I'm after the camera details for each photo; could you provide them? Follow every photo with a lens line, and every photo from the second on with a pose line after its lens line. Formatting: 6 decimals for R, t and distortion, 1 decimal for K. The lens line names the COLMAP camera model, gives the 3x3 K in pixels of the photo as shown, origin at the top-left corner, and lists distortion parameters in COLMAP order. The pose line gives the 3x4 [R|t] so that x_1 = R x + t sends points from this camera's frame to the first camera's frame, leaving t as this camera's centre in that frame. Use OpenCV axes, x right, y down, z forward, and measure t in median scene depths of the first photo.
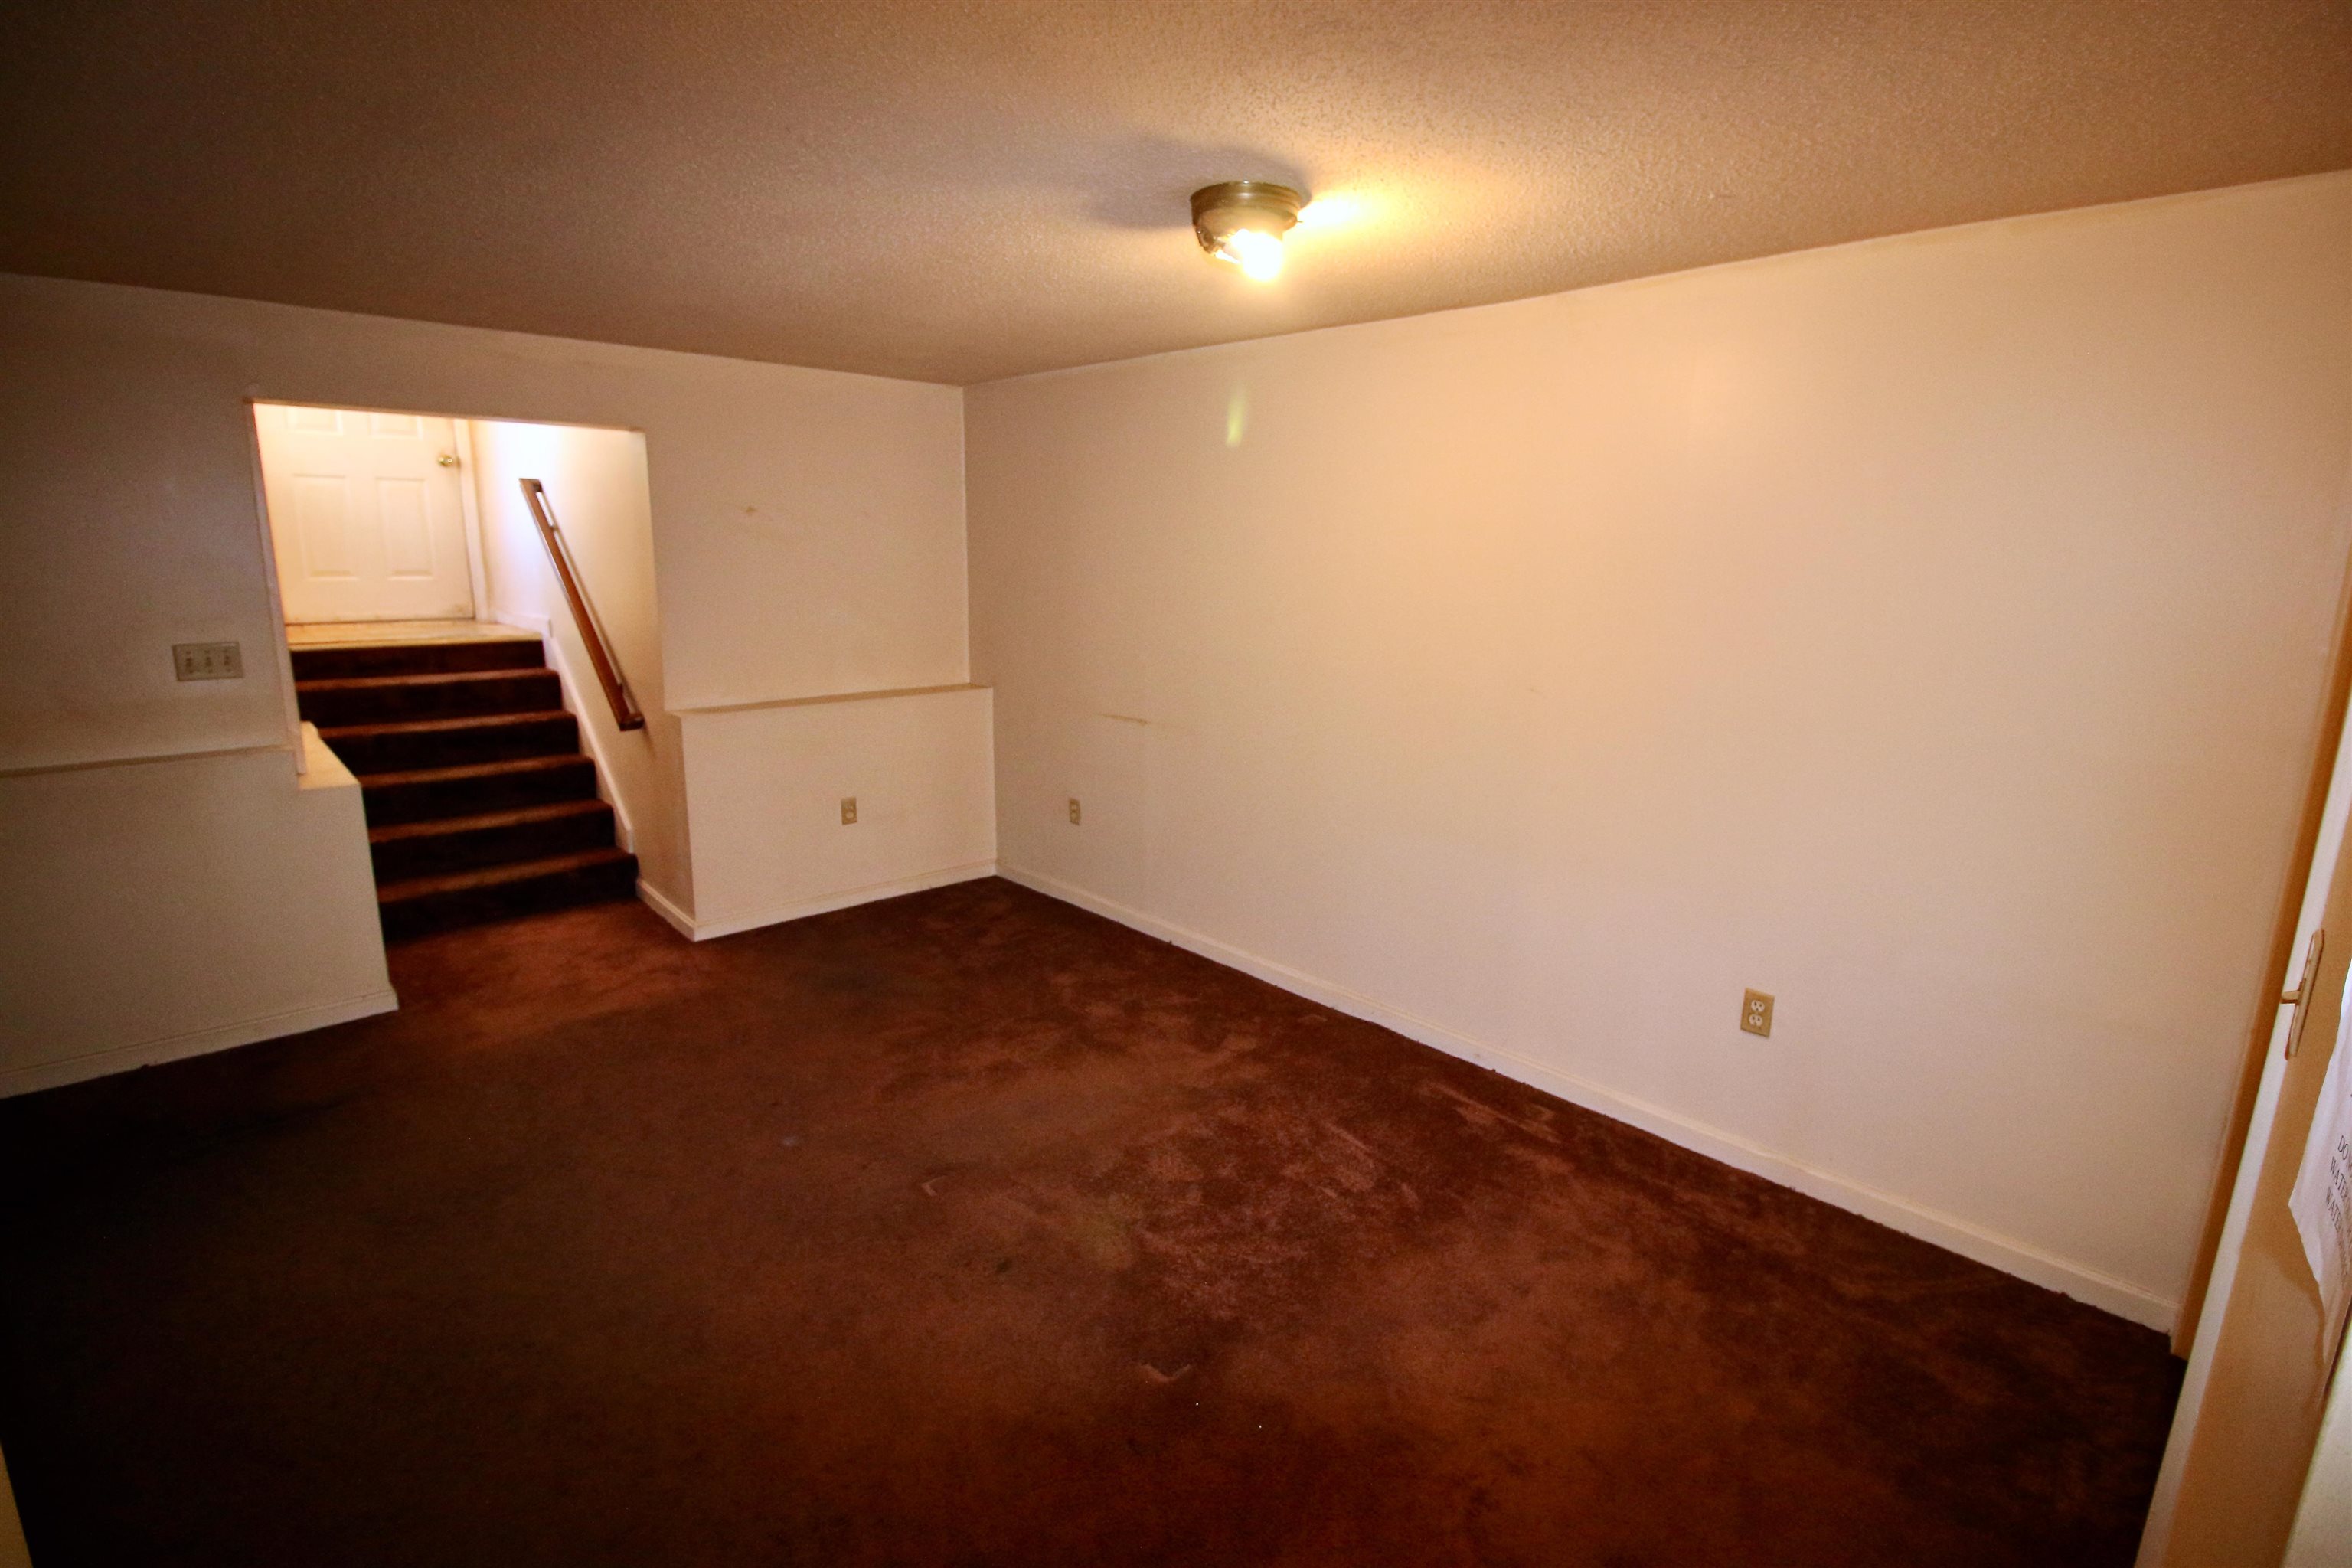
lens RADIAL K [[1075.6, 0, 1173.7], [0, 1075.6, 764.9], [0, 0, 1]] dist [-0.009160, -0.009580]
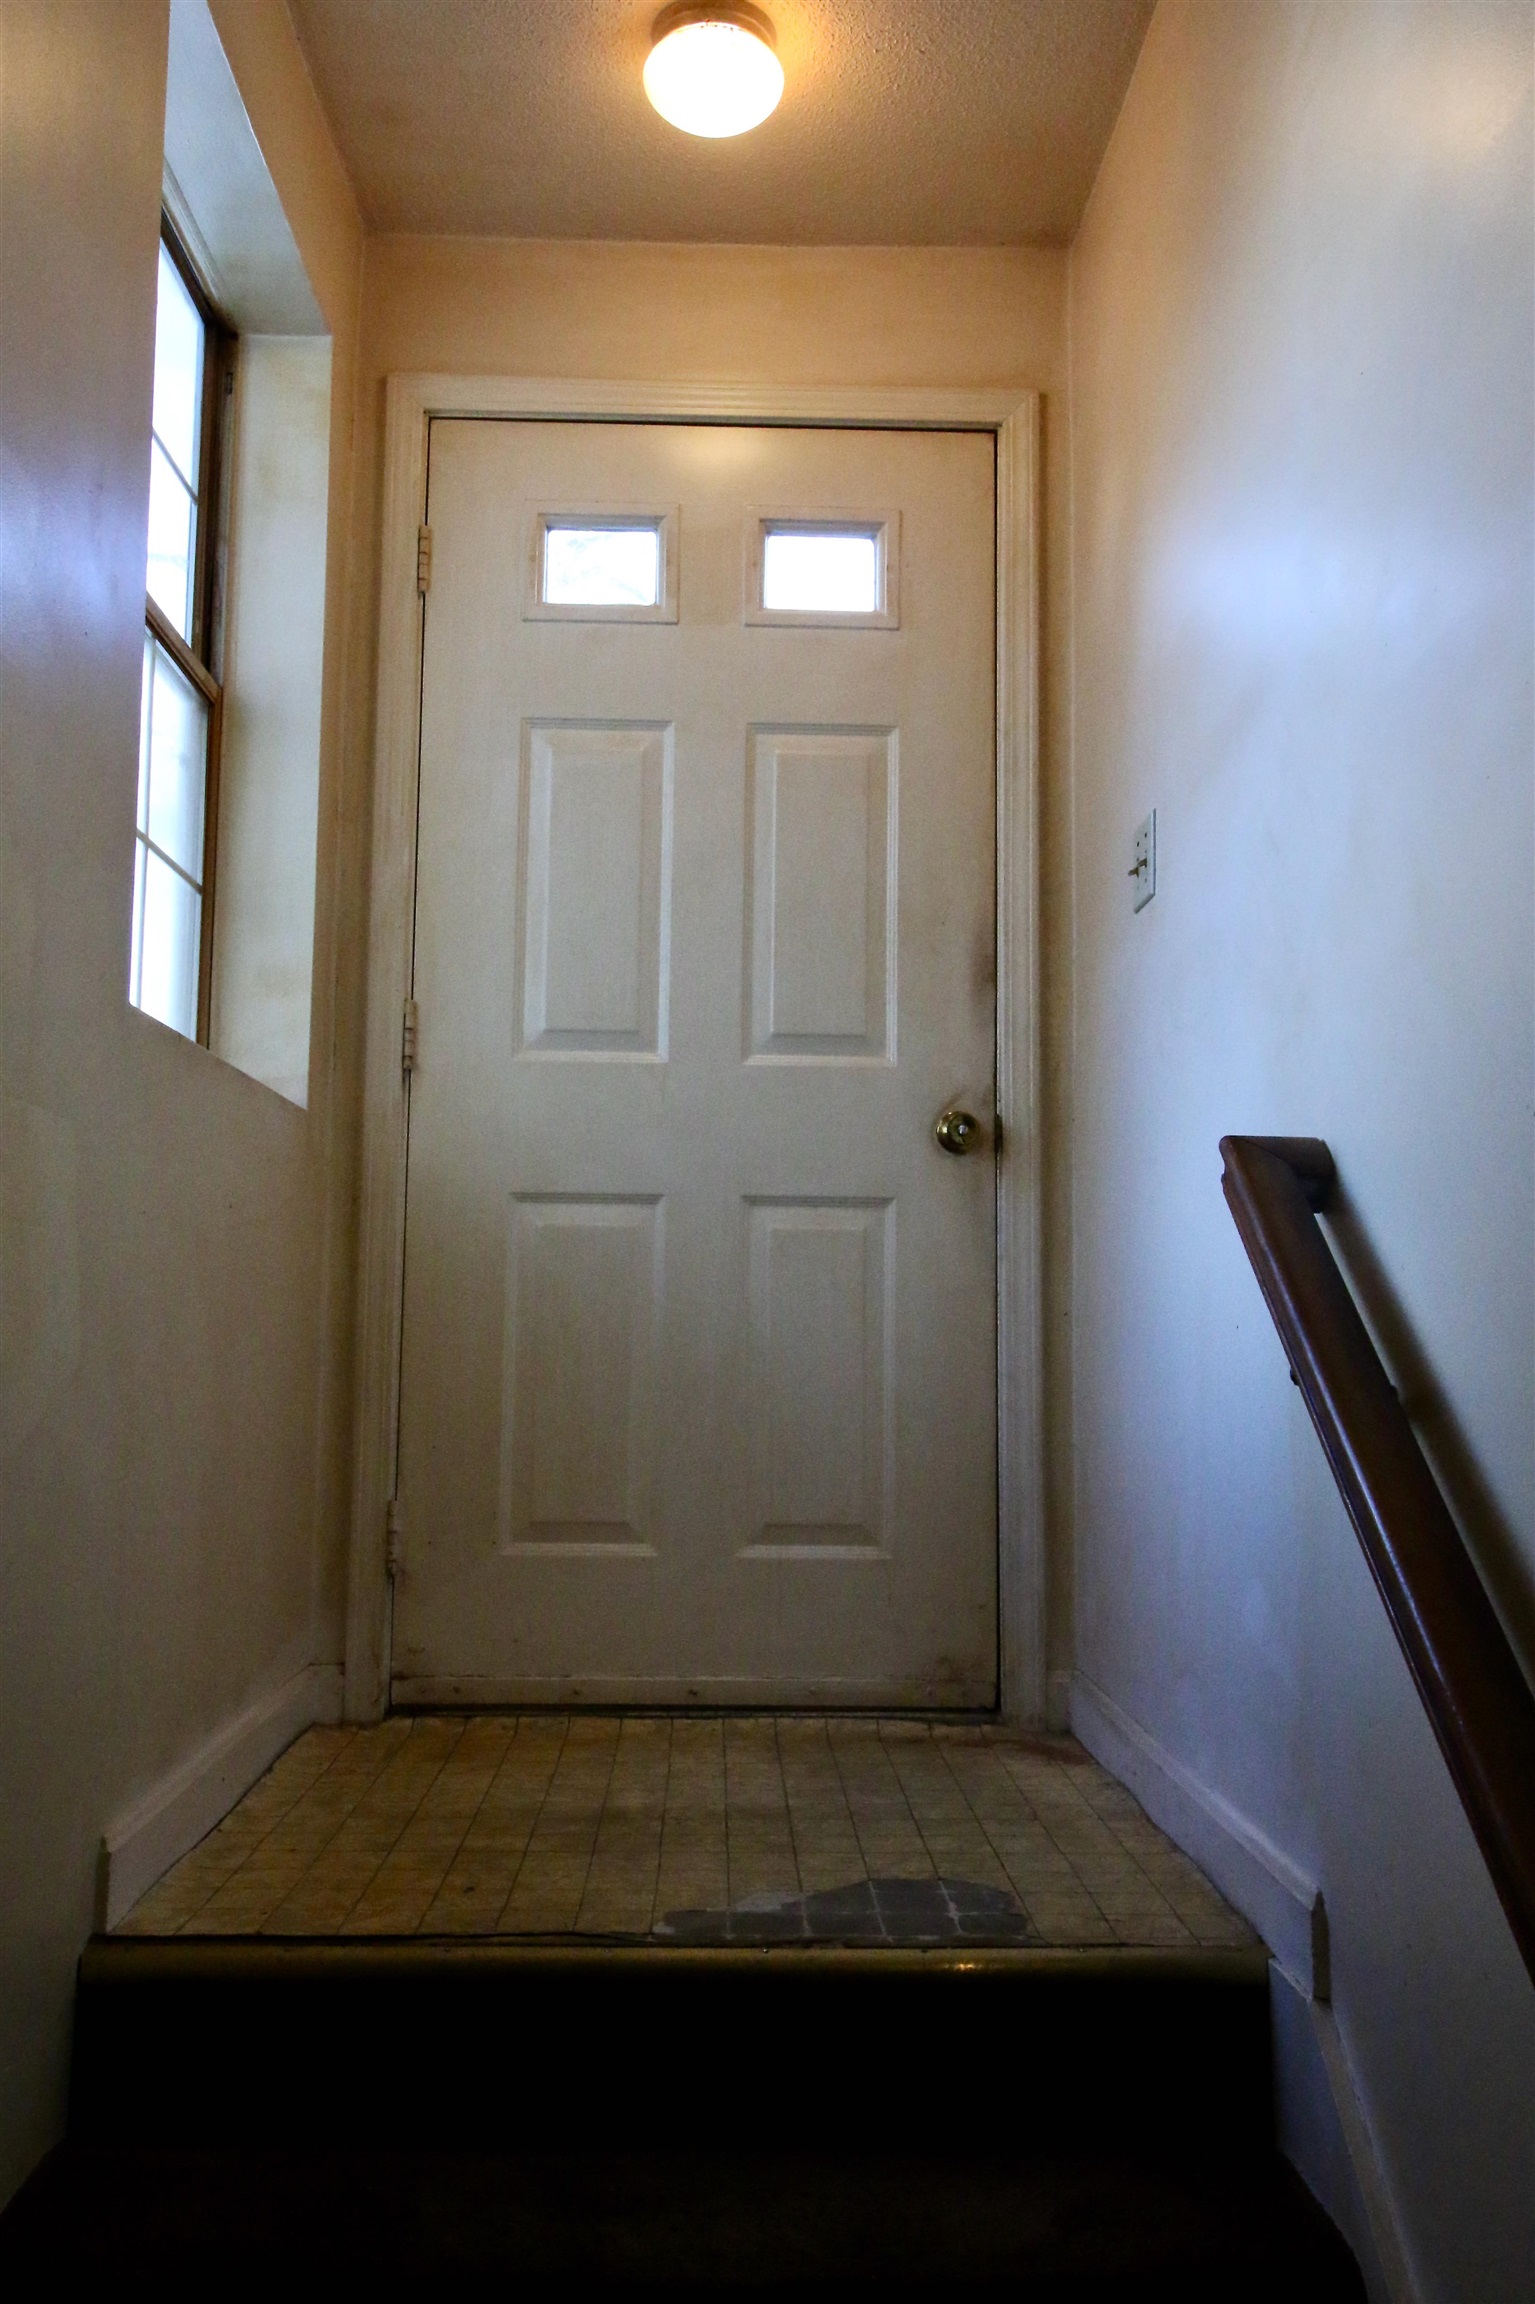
lens RADIAL K [[1911.6, 0, 767.5], [0, 1911.6, 1152.0], [0, 0, 1]] dist [0.006315, 0.003212]
pose [[0.751447, -0.073876, -0.655645, -0.393107], [-0.131807, 0.956873, -0.258884, -0.144272], [0.646494, 0.280956, 0.709302, 0.614961]]
